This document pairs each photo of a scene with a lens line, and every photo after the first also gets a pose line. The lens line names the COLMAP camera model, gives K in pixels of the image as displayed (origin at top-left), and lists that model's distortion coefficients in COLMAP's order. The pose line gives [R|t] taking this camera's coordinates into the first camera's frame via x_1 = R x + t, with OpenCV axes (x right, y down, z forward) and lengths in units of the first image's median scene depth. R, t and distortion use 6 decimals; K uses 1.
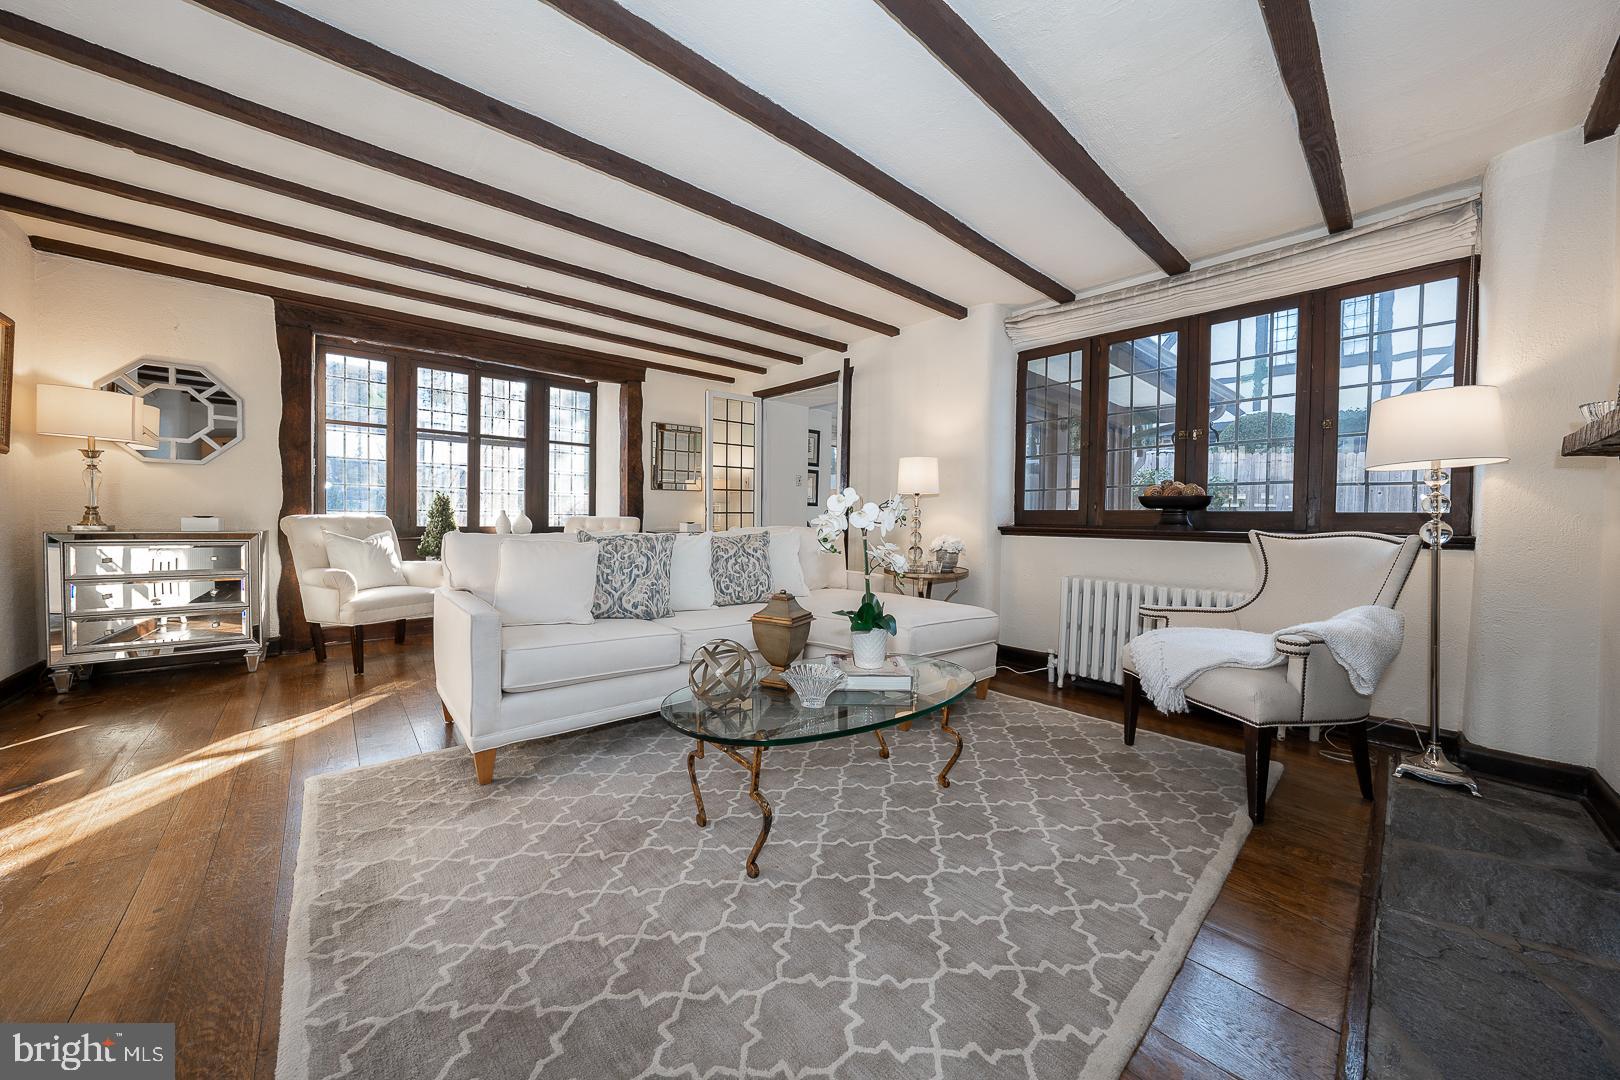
lens RADIAL K [[559.9, 0, 807.8], [0, 559.9, 535.0], [0, 0, 1]] dist [-0.029031, 0.006499]
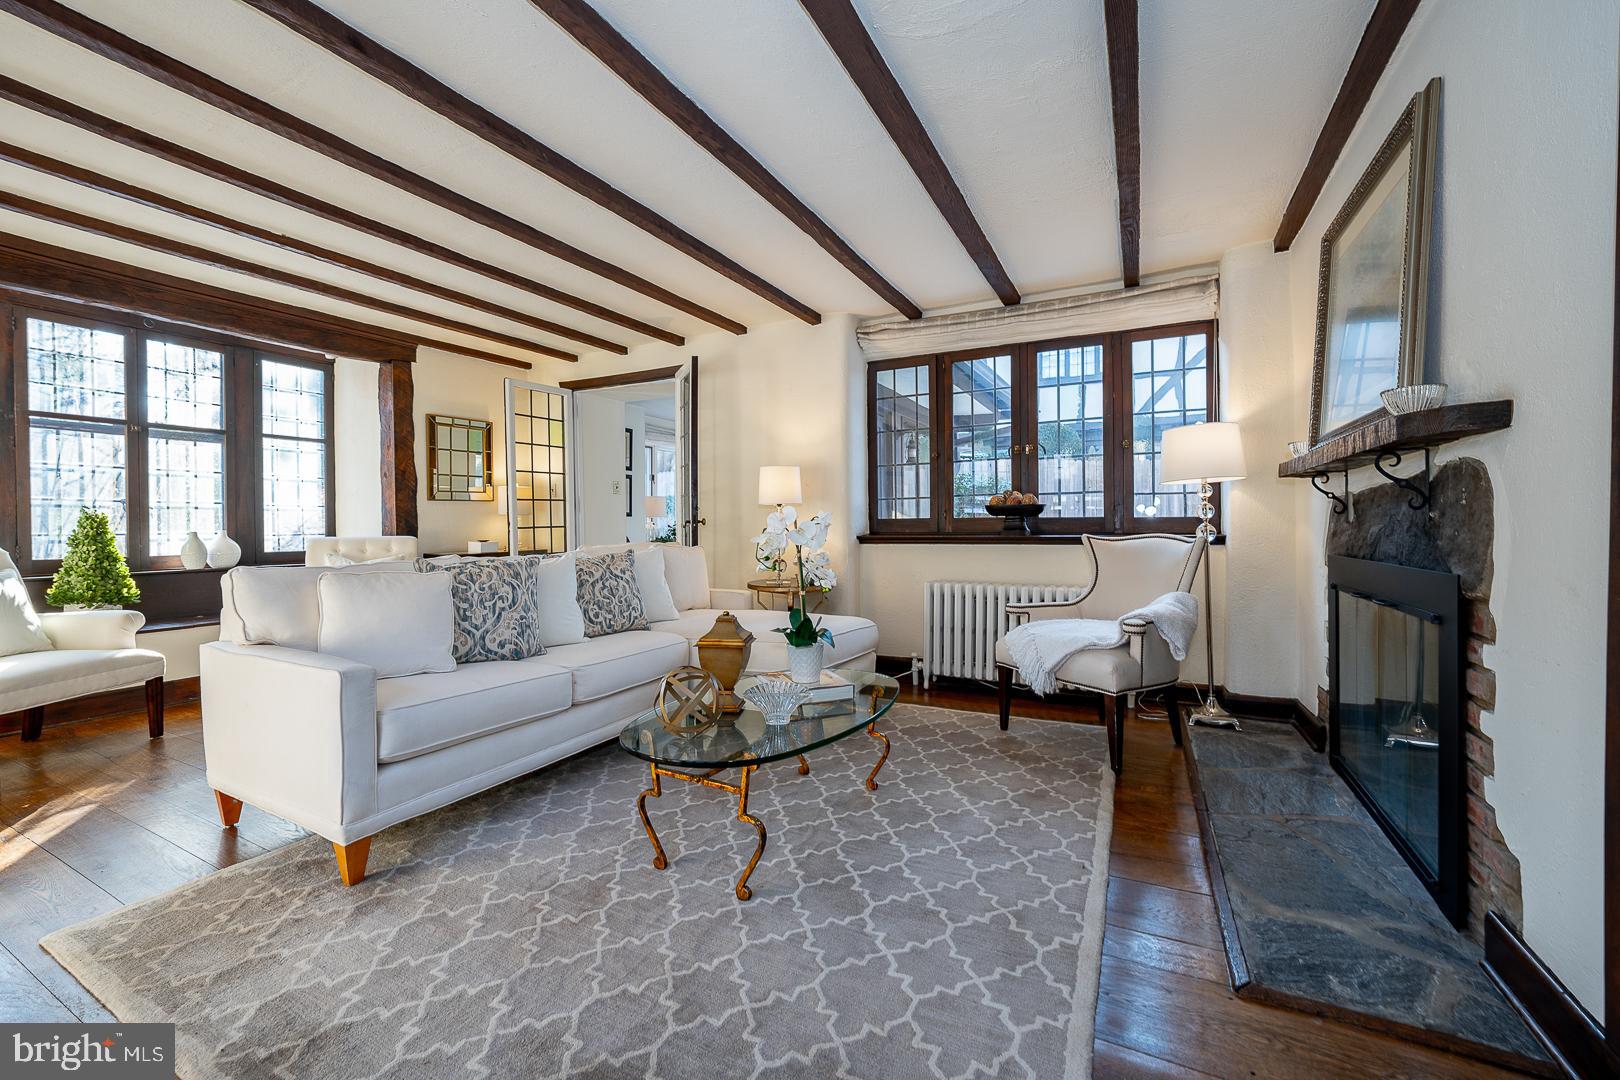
lens RADIAL K [[651.7, 0, 807.8], [0, 651.7, 536.0], [0, 0, 1]] dist [-0.011209, 0.000363]
pose [[0.933238, -0.029413, 0.358052, -0.257629], [0.033826, 0.999409, -0.006066, -0.017622], [-0.357662, 0.017772, 0.933682, -0.093966]]
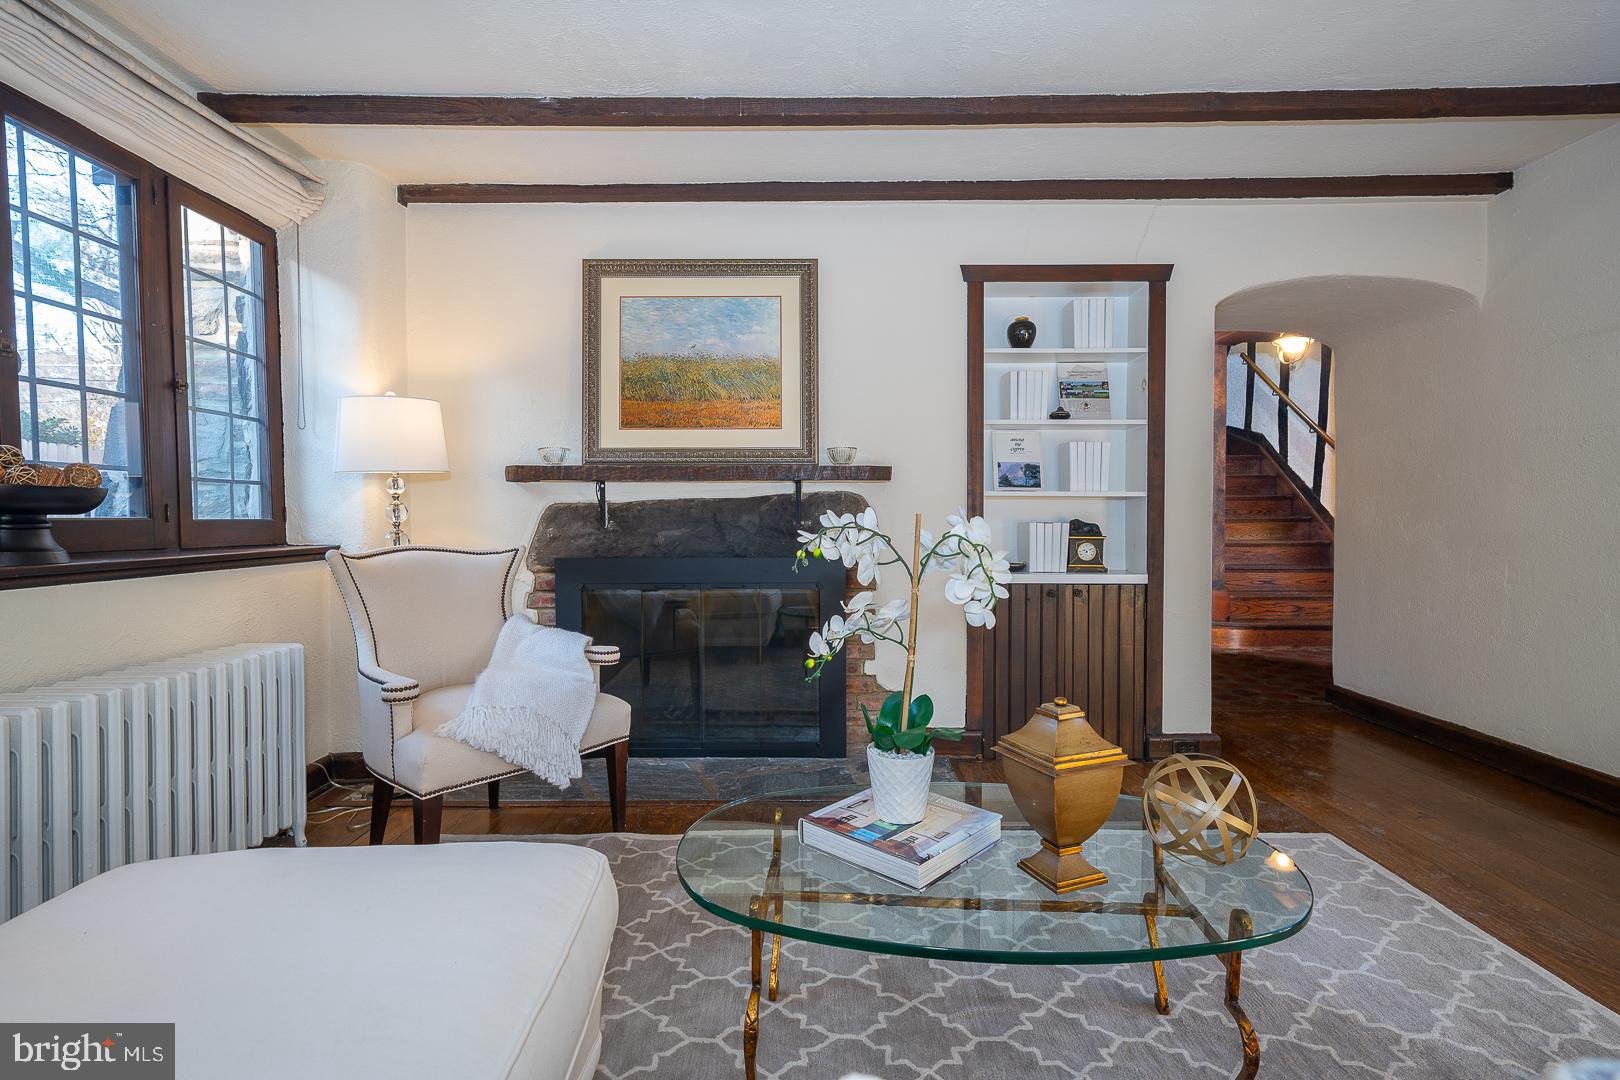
lens RADIAL K [[756.6, 0, 815.0], [0, 756.6, 535.2], [0, 0, 1]] dist [0.000951, 0.000022]
pose [[-0.749345, -0.034068, 0.661302, -0.272048], [0.007613, 0.998166, 0.060049, -0.083452], [-0.662136, 0.050032, -0.747712, 1.363023]]
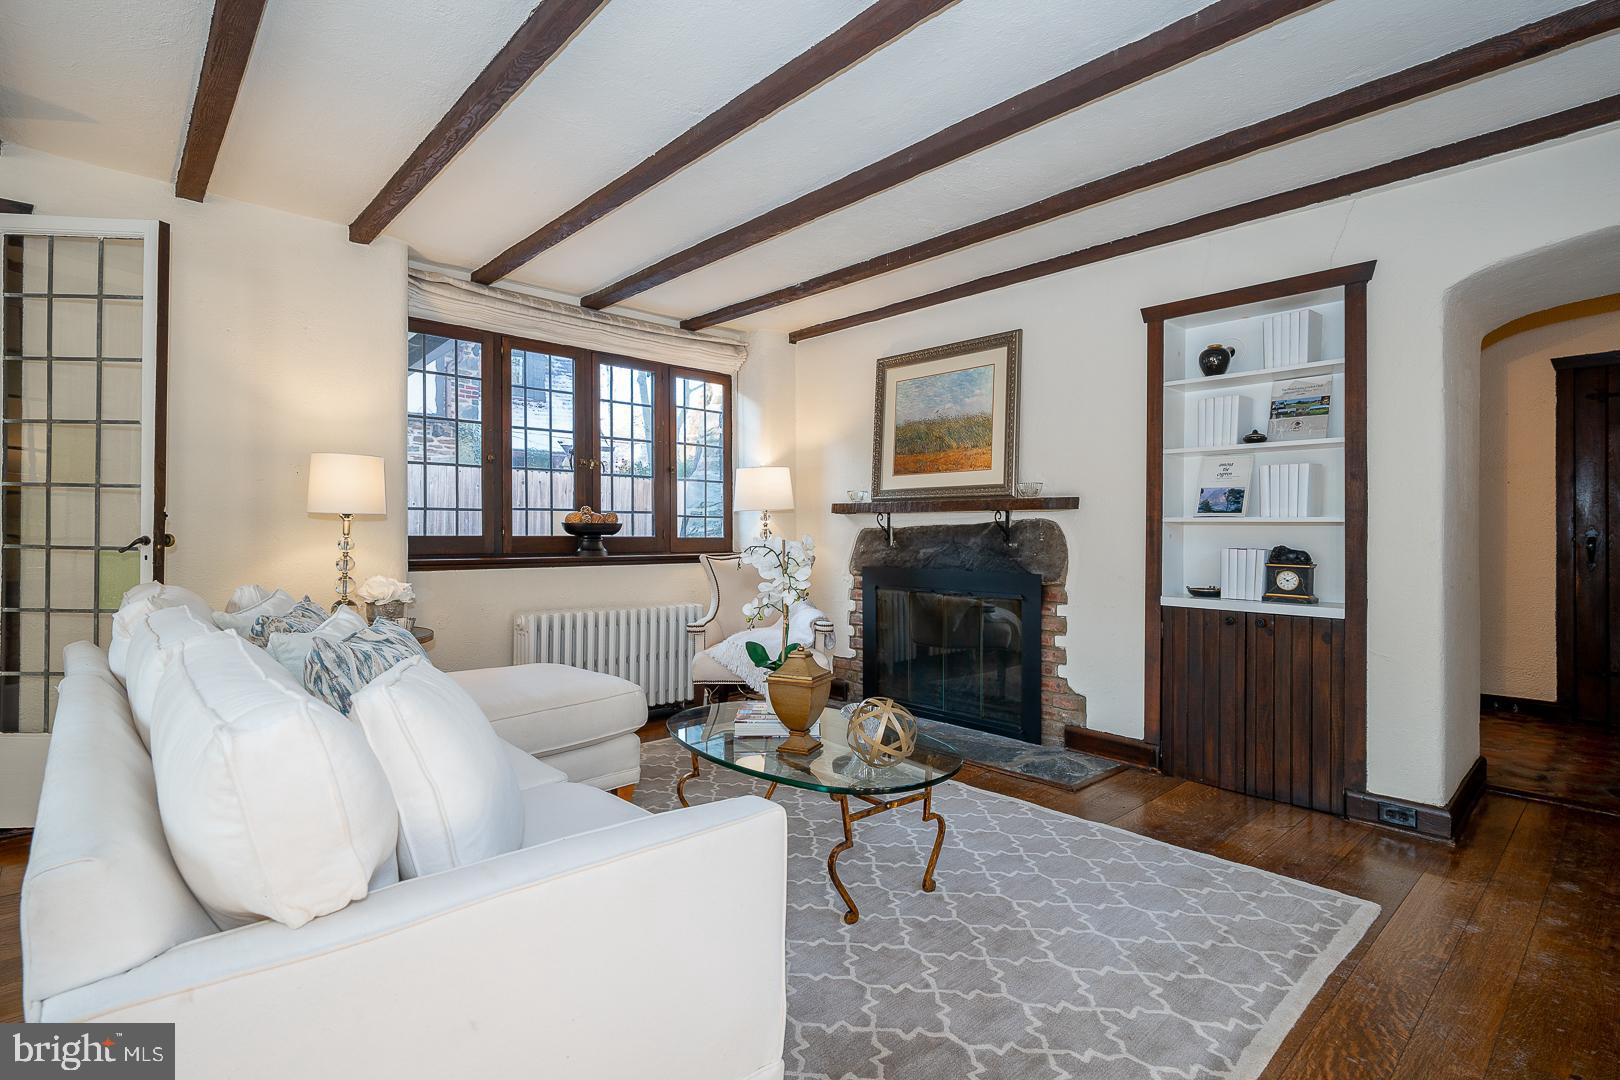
lens RADIAL K [[788.7, 0, 813.3], [0, 788.7, 536.8], [0, 0, 1]] dist [-0.000929, -0.000208]
pose [[-0.027215, -0.023163, 0.999361, -1.092307], [0.022586, 0.999462, 0.023780, -0.092808], [-0.999374, 0.023219, -0.026677, 0.828699]]
